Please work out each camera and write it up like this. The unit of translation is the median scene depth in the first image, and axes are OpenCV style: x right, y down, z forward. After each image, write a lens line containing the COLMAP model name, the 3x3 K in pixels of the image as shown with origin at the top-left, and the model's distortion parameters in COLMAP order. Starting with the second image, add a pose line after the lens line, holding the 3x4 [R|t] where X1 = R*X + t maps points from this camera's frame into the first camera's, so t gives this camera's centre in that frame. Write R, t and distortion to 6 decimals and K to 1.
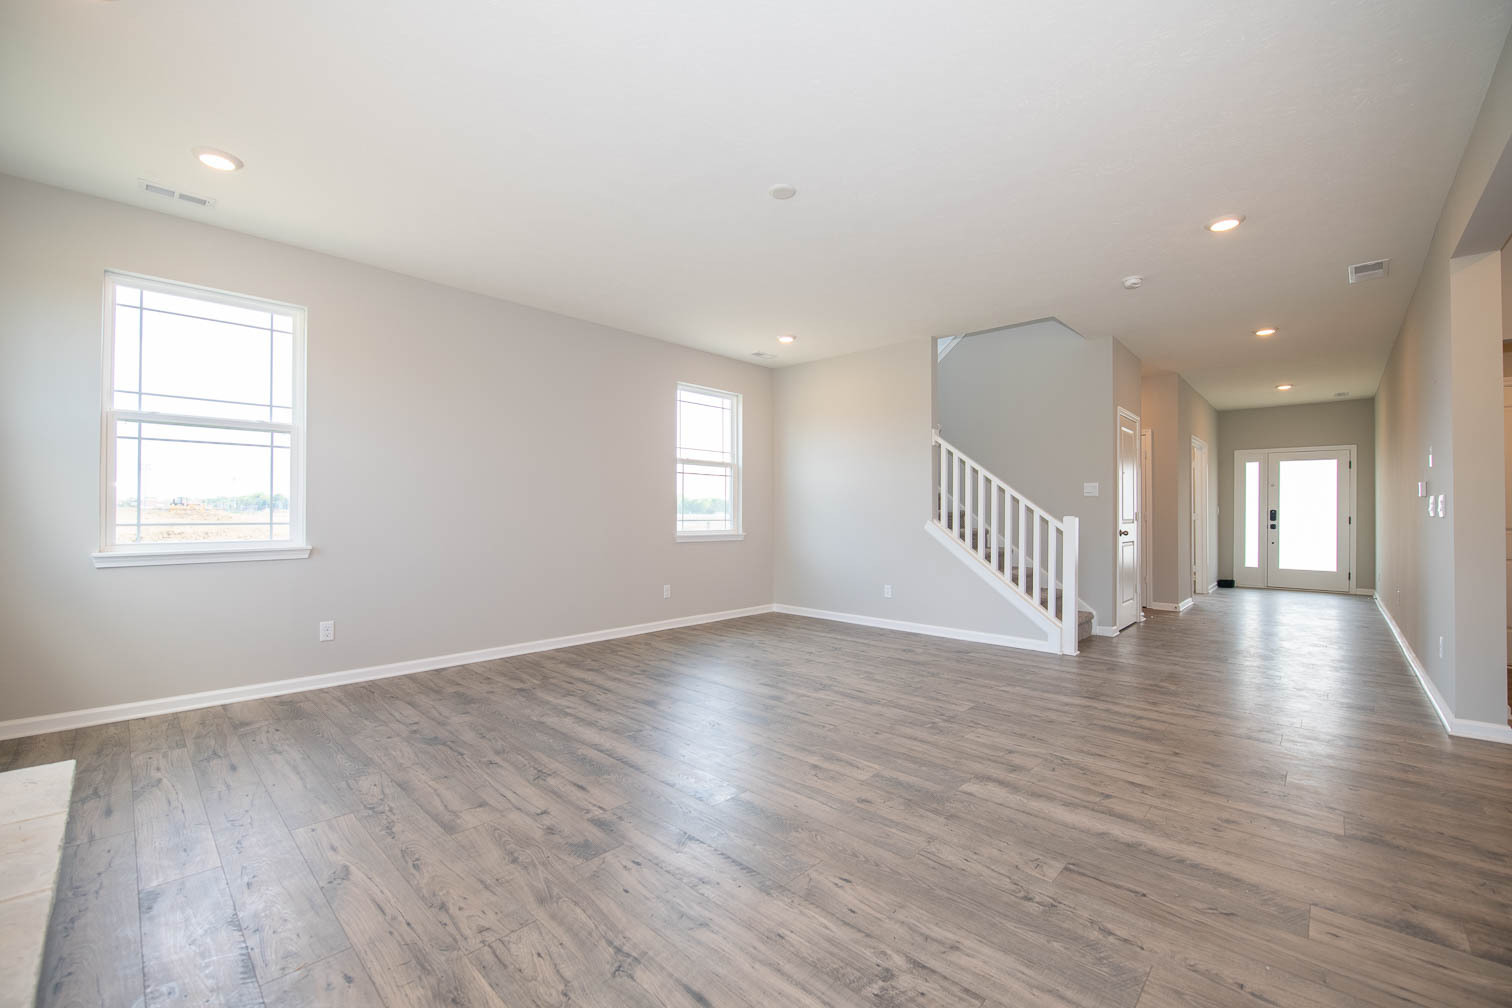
lens RADIAL K [[632.7, 0, 748.4], [0, 632.7, 509.2], [0, 0, 1]] dist [-0.014662, -0.000669]
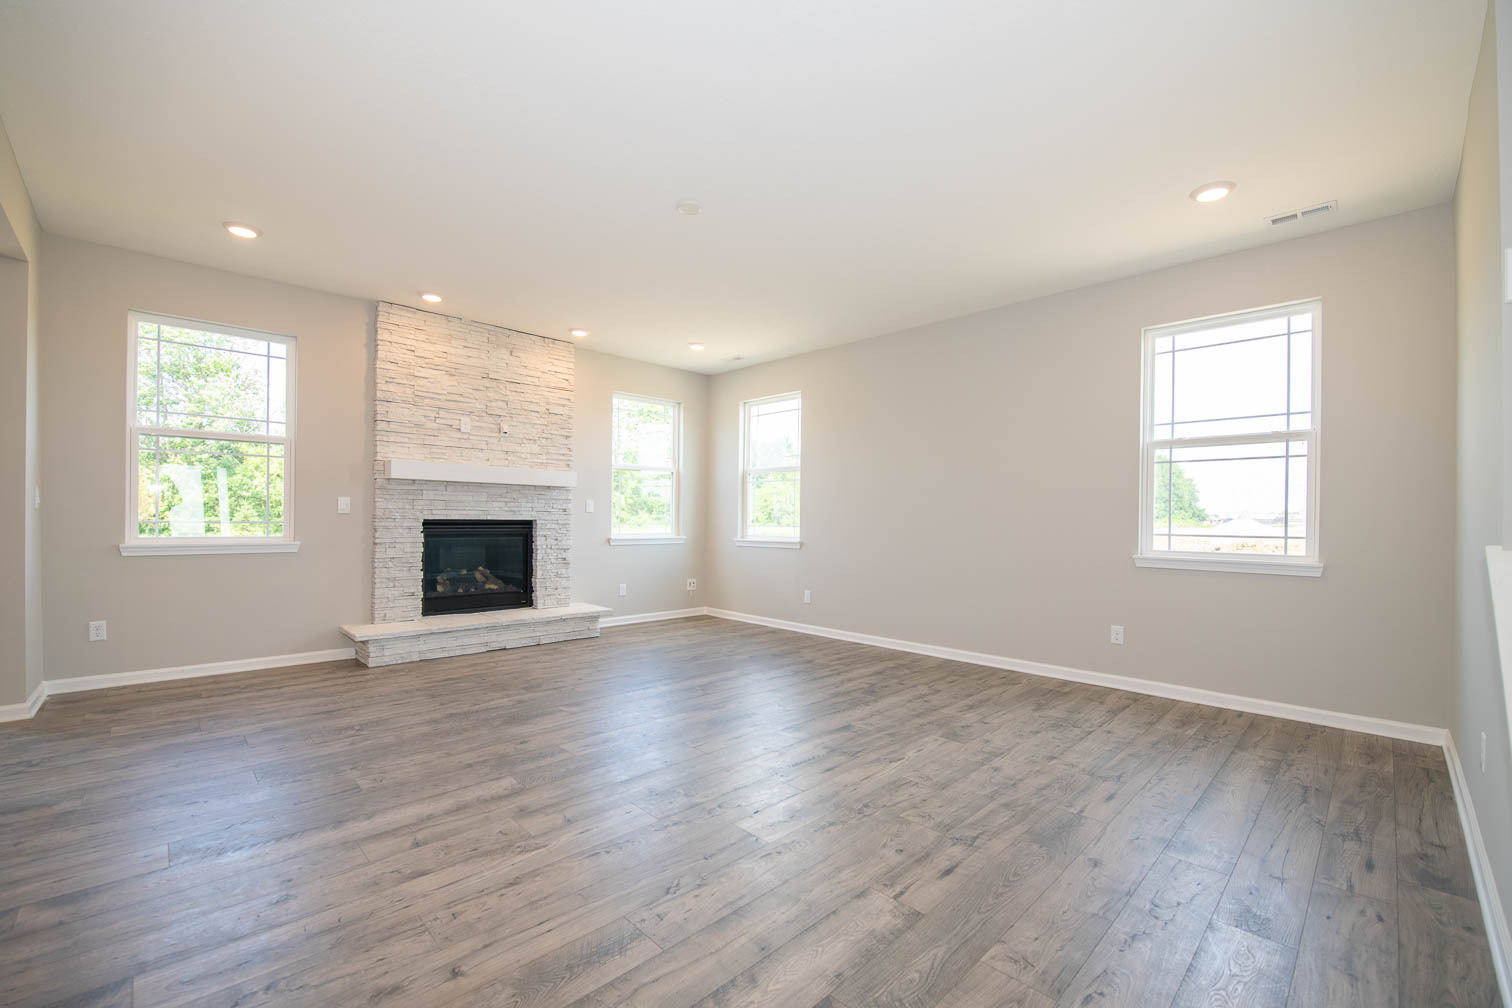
lens RADIAL K [[632.7, 0, 748.4], [0, 632.7, 509.2], [0, 0, 1]] dist [-0.014662, -0.000669]
pose [[-0.054587, -0.018324, -0.998341, 0.861877], [-0.007043, 0.999814, -0.017966, 0.009584], [0.998484, 0.006051, -0.054706, 0.915605]]
